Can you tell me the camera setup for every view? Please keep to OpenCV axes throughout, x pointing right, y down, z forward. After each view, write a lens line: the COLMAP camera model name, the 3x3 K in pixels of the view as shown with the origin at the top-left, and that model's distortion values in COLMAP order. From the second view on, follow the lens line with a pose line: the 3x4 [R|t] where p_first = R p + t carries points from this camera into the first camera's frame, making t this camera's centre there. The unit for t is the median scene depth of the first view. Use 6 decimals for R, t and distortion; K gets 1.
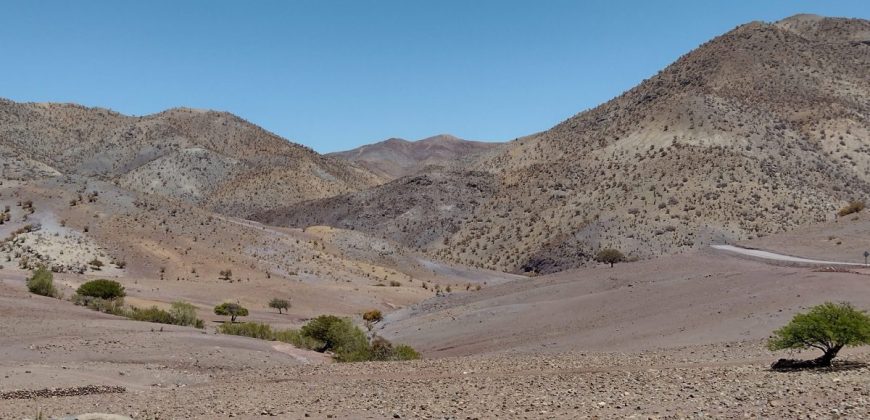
lens RADIAL K [[458.7, 0, 435.0], [0, 458.7, 210.0], [0, 0, 1]] dist [0.001428, -0.000770]
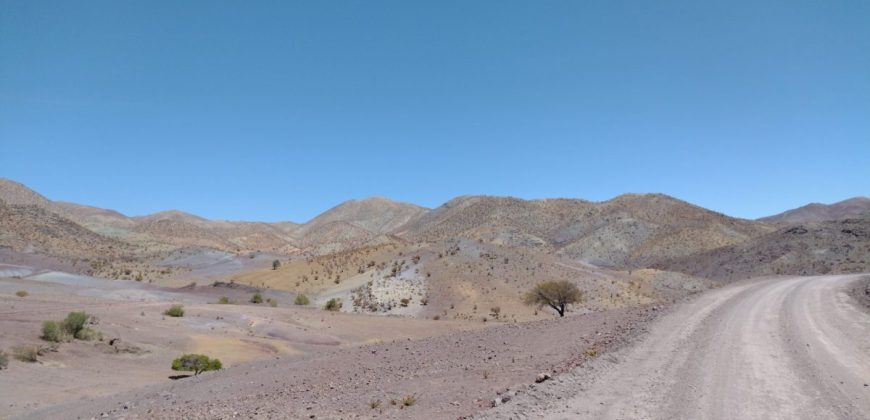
lens RADIAL K [[458.7, 0, 435.0], [0, 458.7, 210.0], [0, 0, 1]] dist [0.001428, -0.000770]
pose [[0.920216, -0.073355, -0.384476, -0.496644], [0.041255, 0.994987, -0.091097, -0.053237], [0.389231, 0.067967, 0.918629, -0.533614]]
